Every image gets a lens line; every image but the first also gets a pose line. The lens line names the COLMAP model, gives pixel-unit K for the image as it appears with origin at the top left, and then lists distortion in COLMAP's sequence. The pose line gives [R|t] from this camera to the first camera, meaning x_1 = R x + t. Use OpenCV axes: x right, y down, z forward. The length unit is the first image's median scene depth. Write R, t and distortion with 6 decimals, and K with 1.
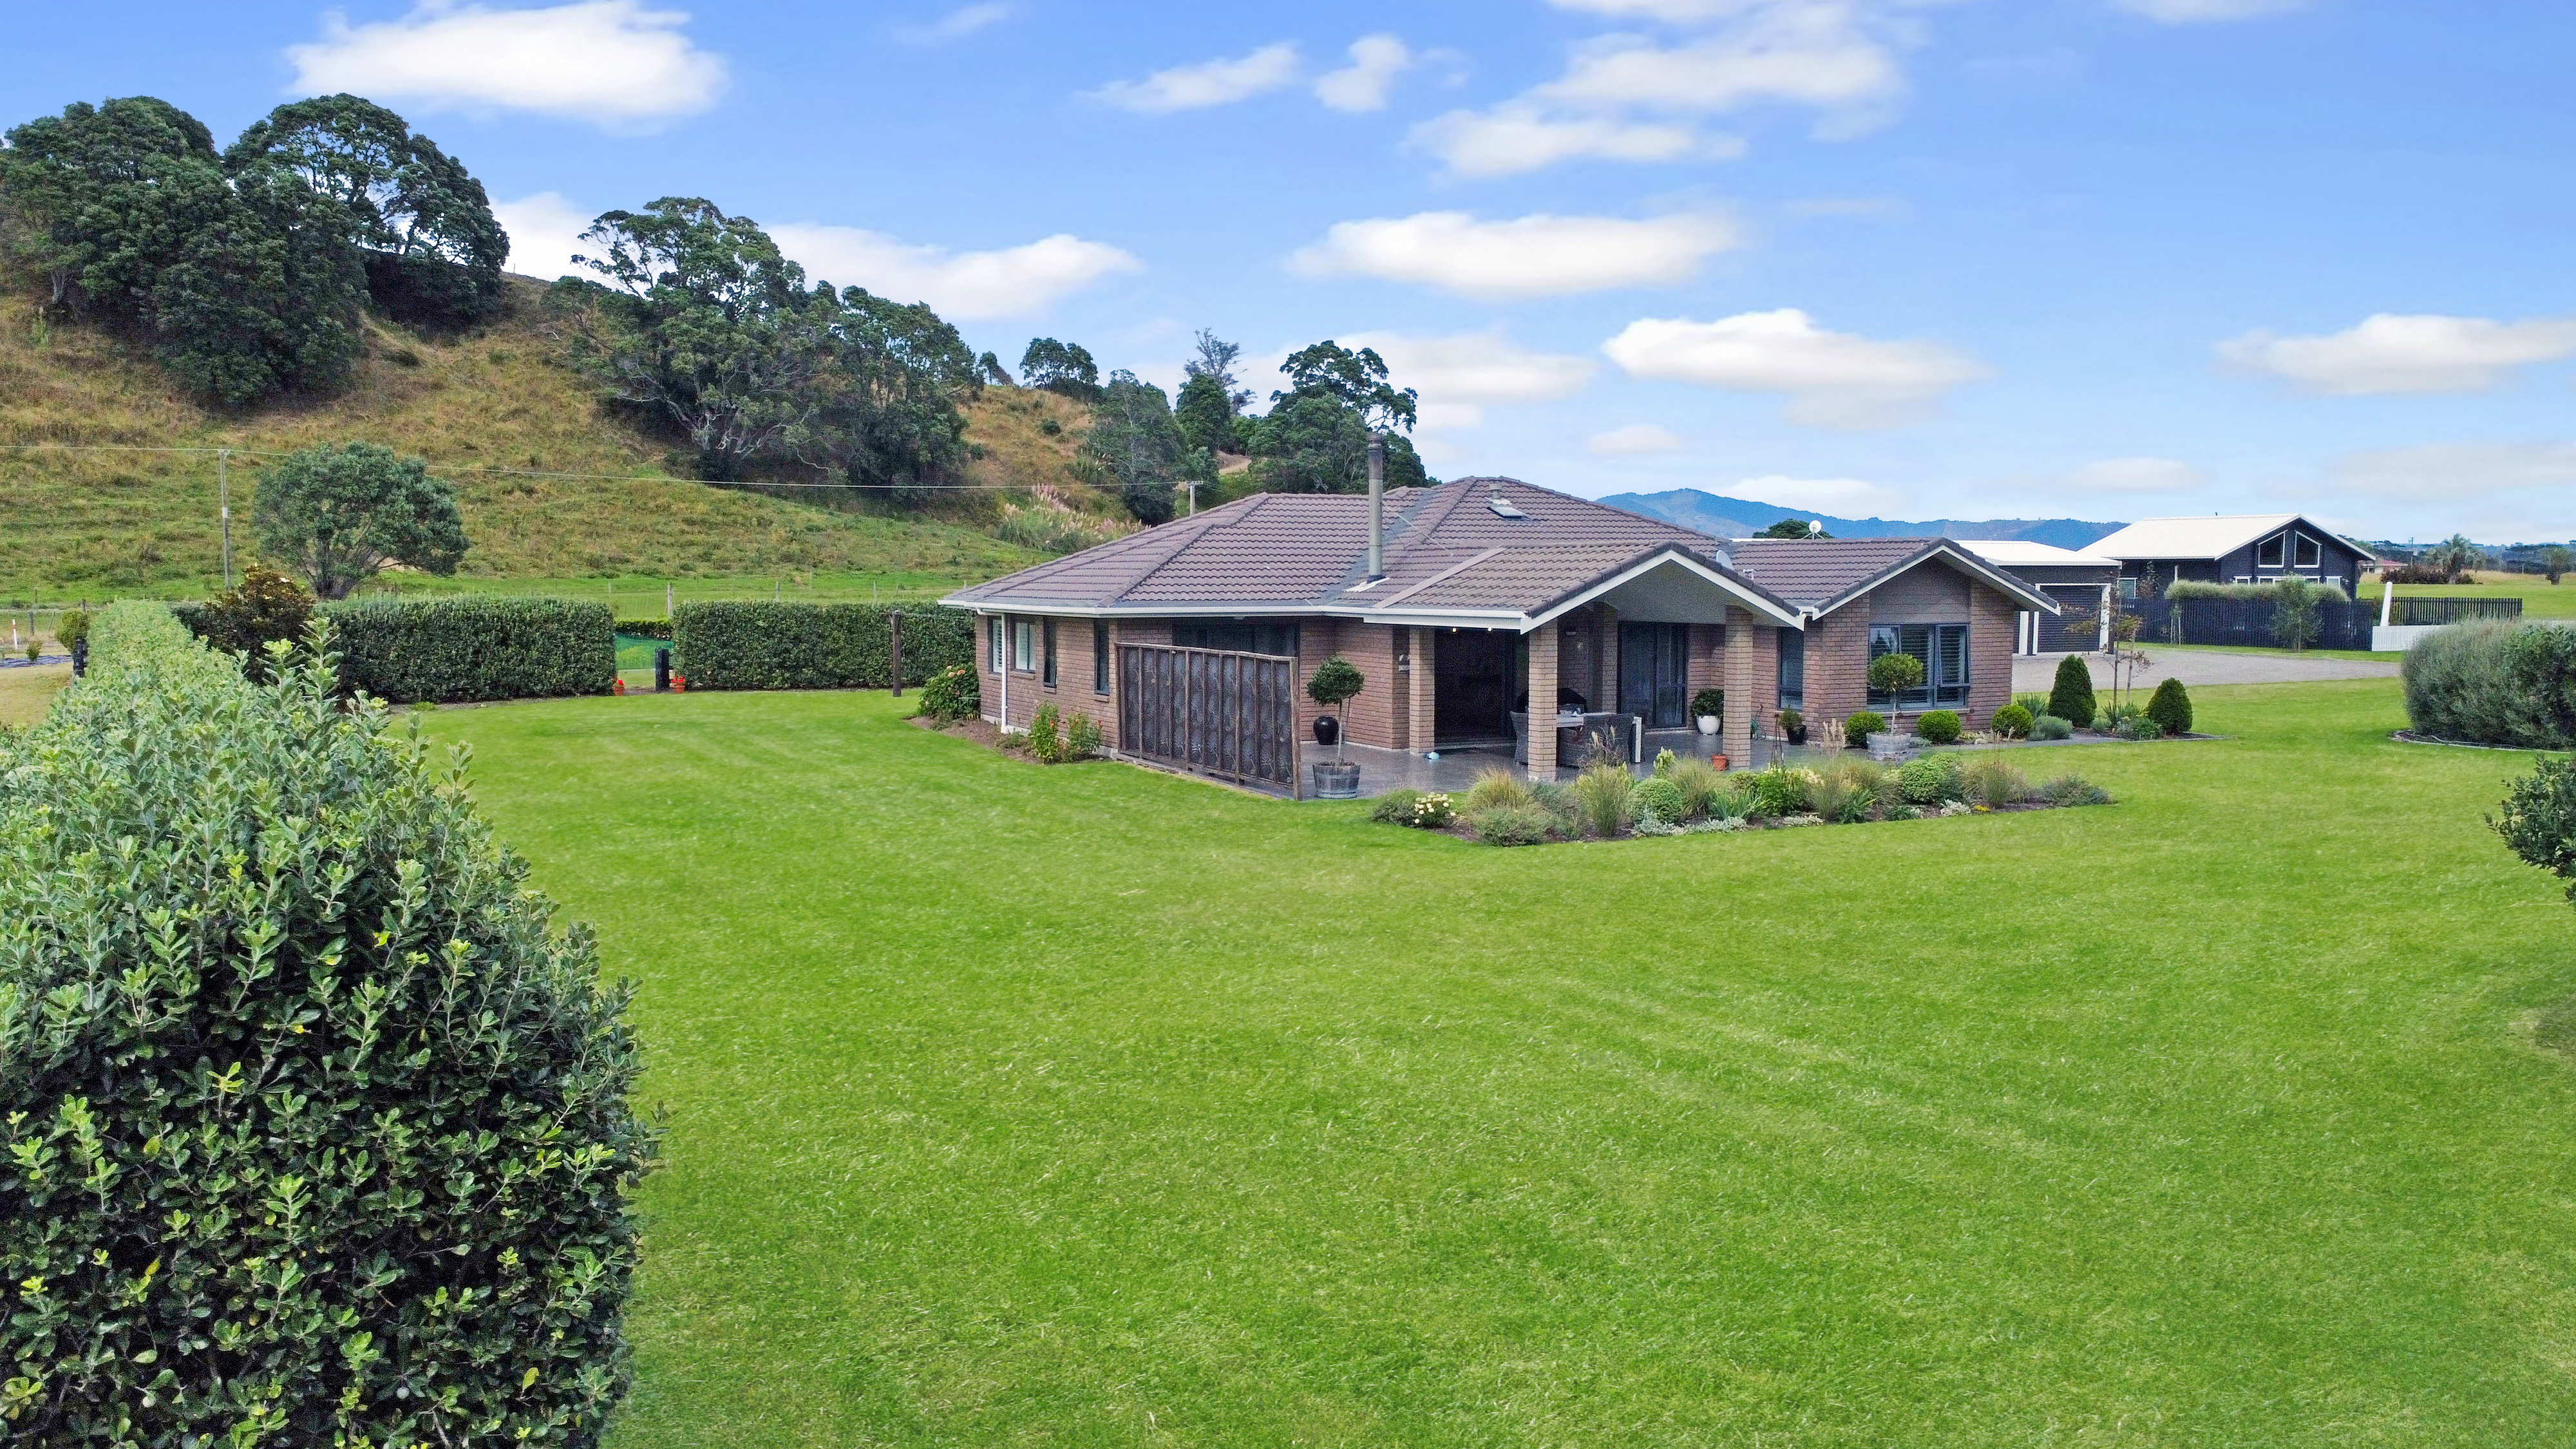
lens RADIAL K [[1914.8, 0, 1271.9], [0, 1914.8, 715.4], [0, 0, 1]] dist [0.005842, 0.000032]
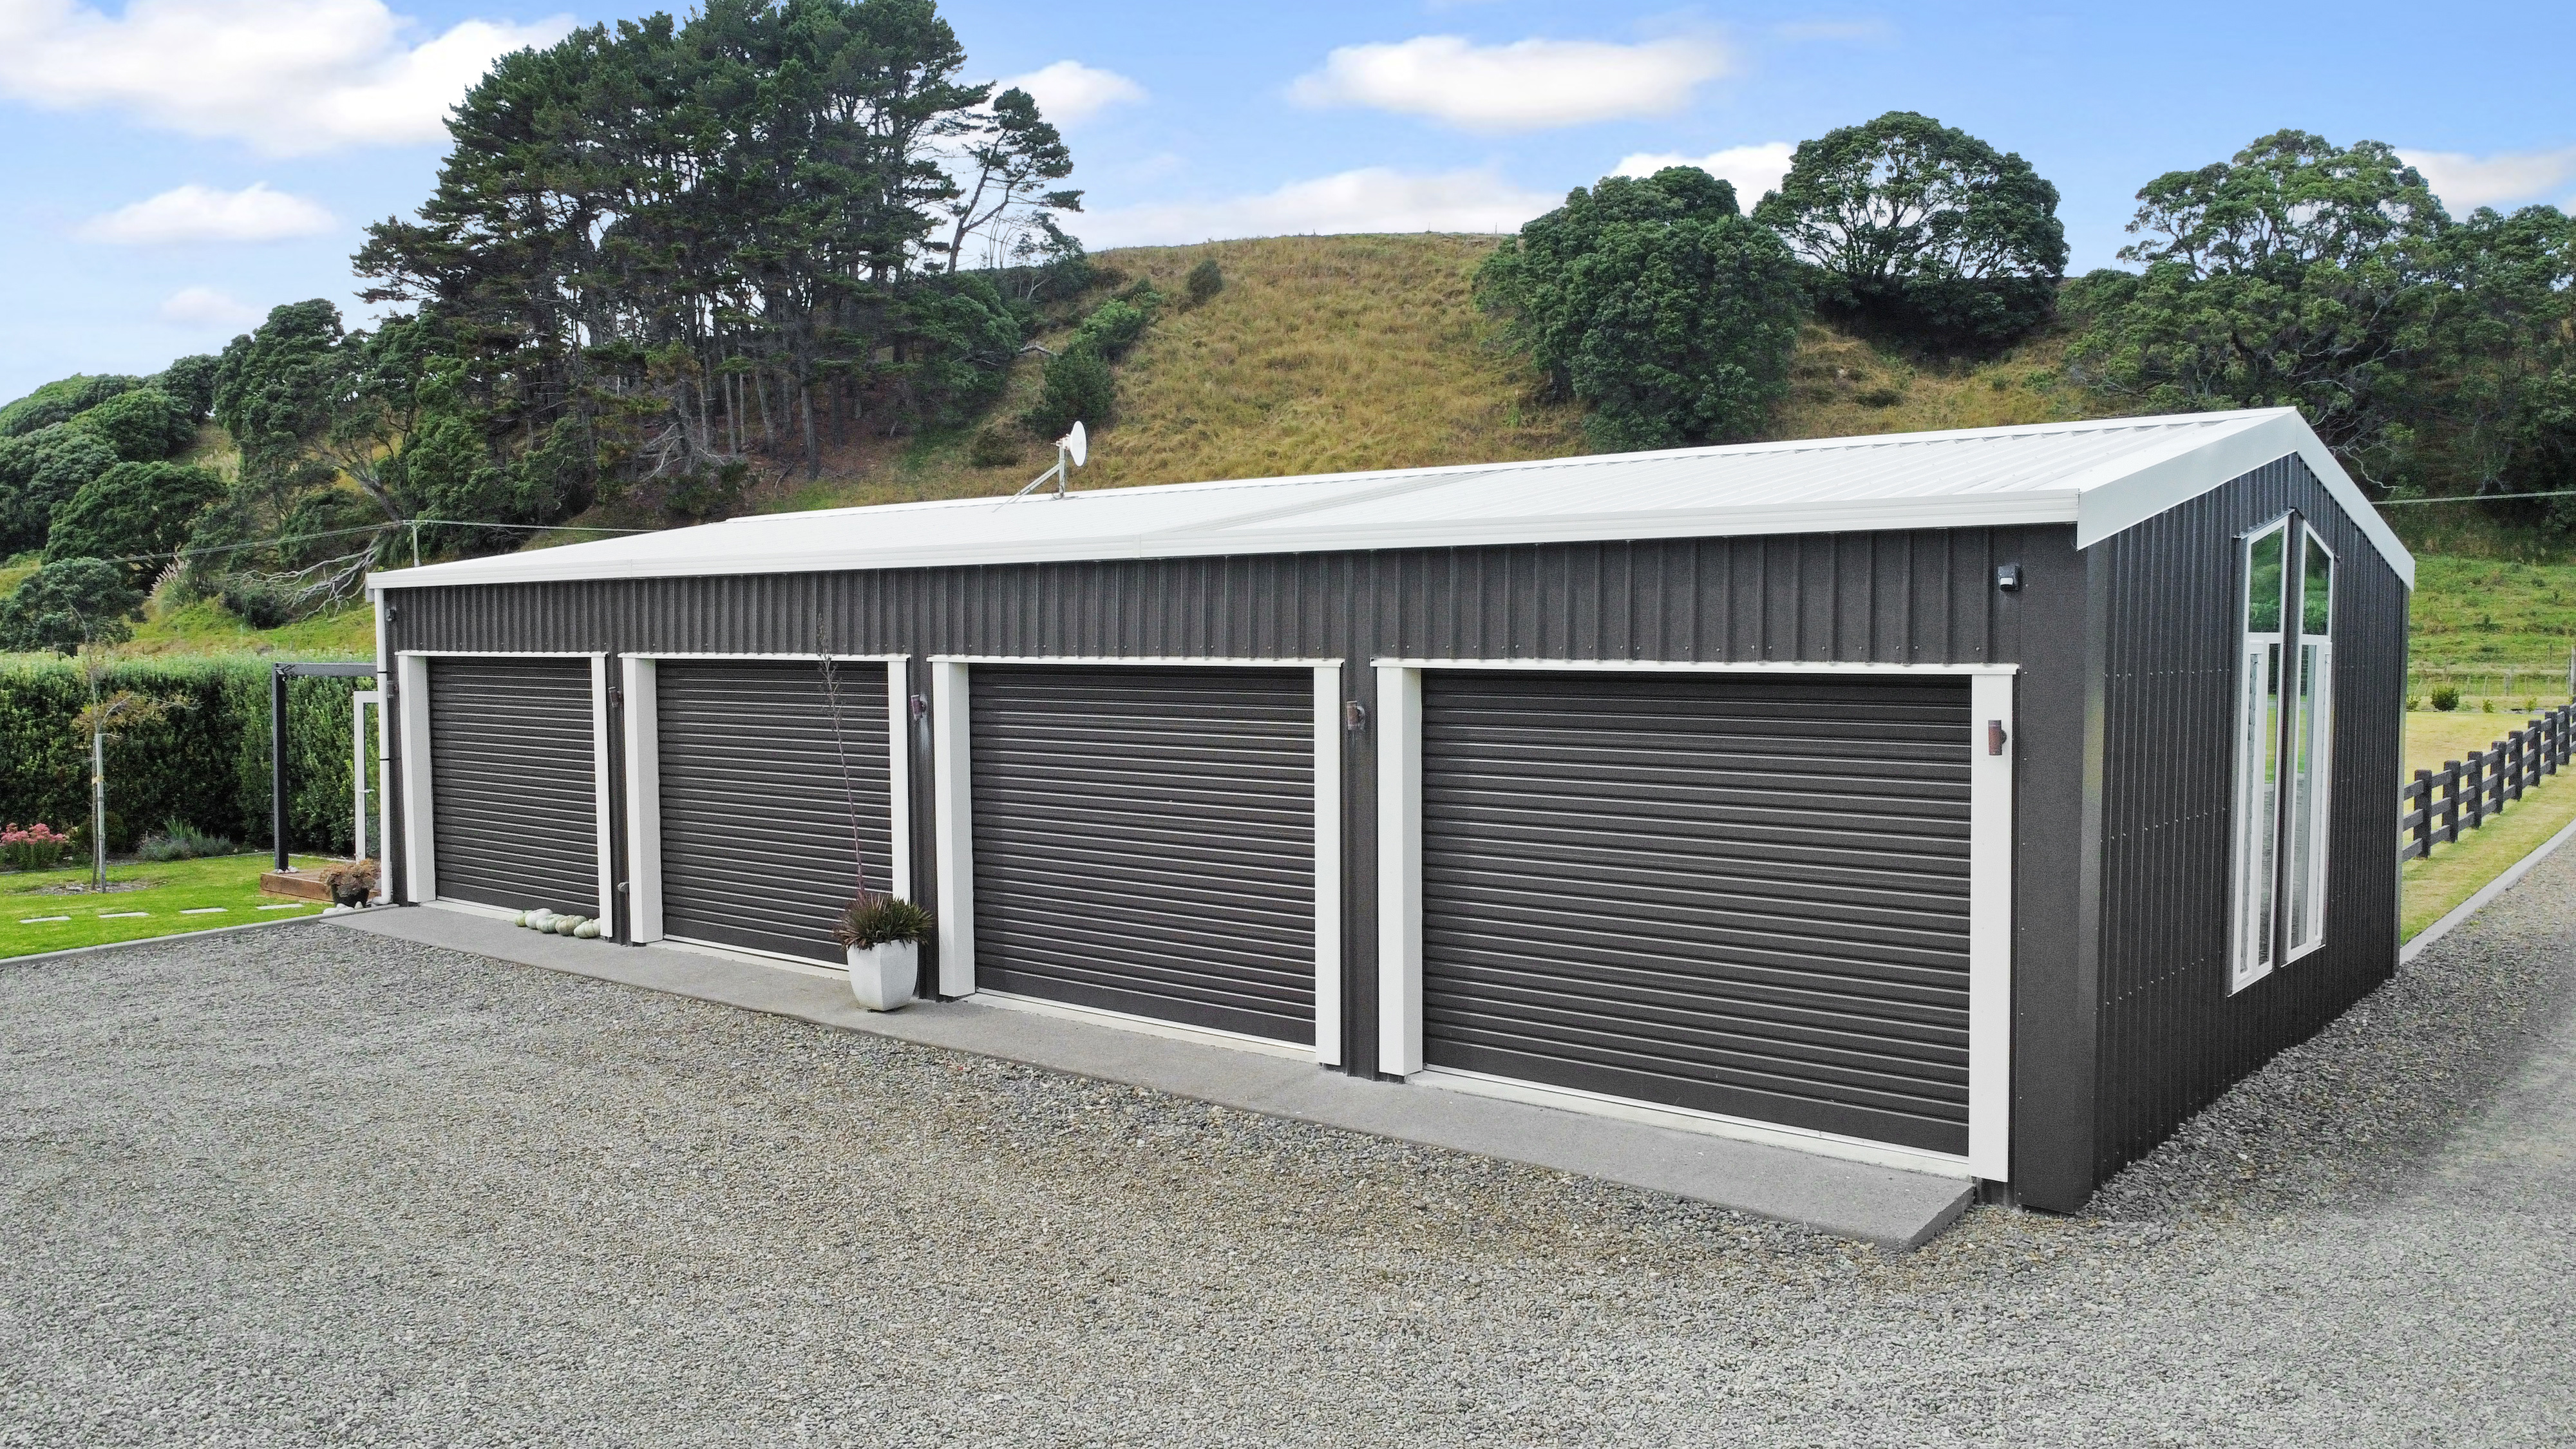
lens RADIAL K [[1914.8, 0, 1271.9], [0, 1914.8, 715.4], [0, 0, 1]] dist [0.005842, 0.000032]
pose [[0.414942, 0.034771, -0.909183, 0.250937], [-0.070220, 0.997513, 0.006101, -0.029949], [0.907134, 0.061312, 0.416352, 0.425351]]
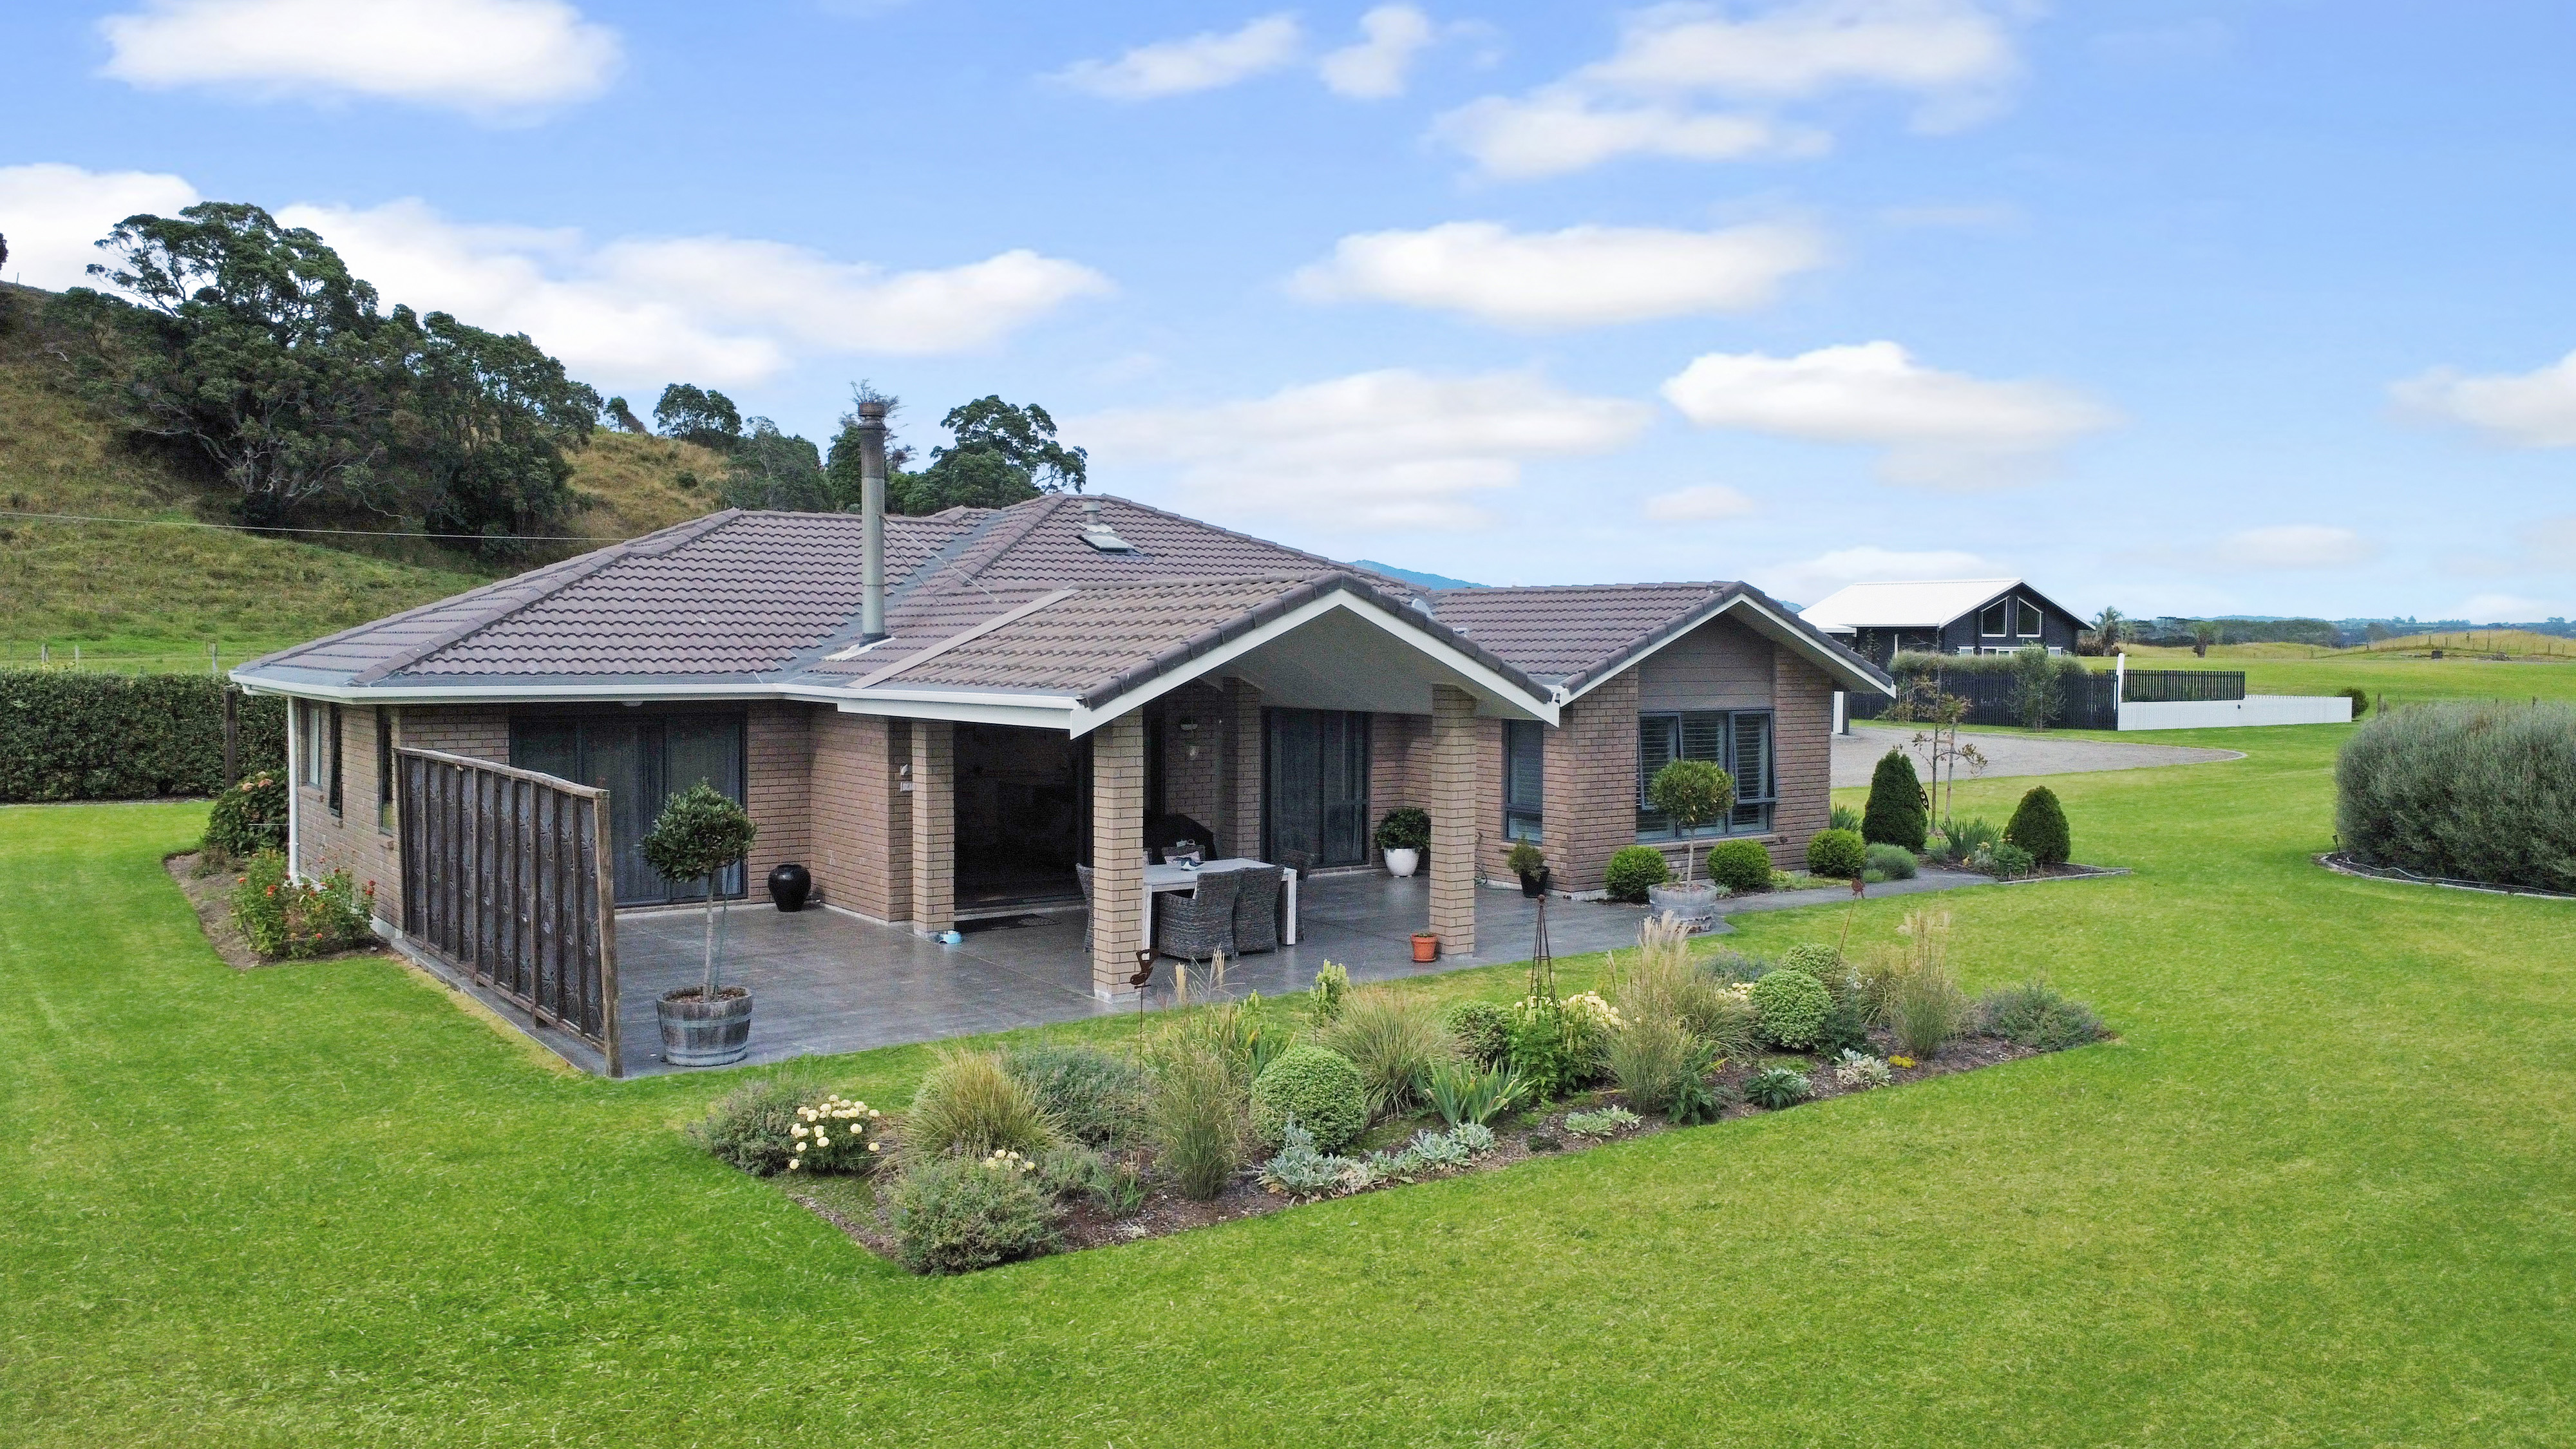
lens RADIAL K [[1914.8, 0, 1271.9], [0, 1914.8, 715.4], [0, 0, 1]] dist [0.005842, 0.000032]
pose [[0.986531, -0.001299, 0.163568, 0.019233], [0.007120, 0.999362, -0.035010, -0.005851], [-0.163418, 0.035703, 0.985911, 0.089771]]
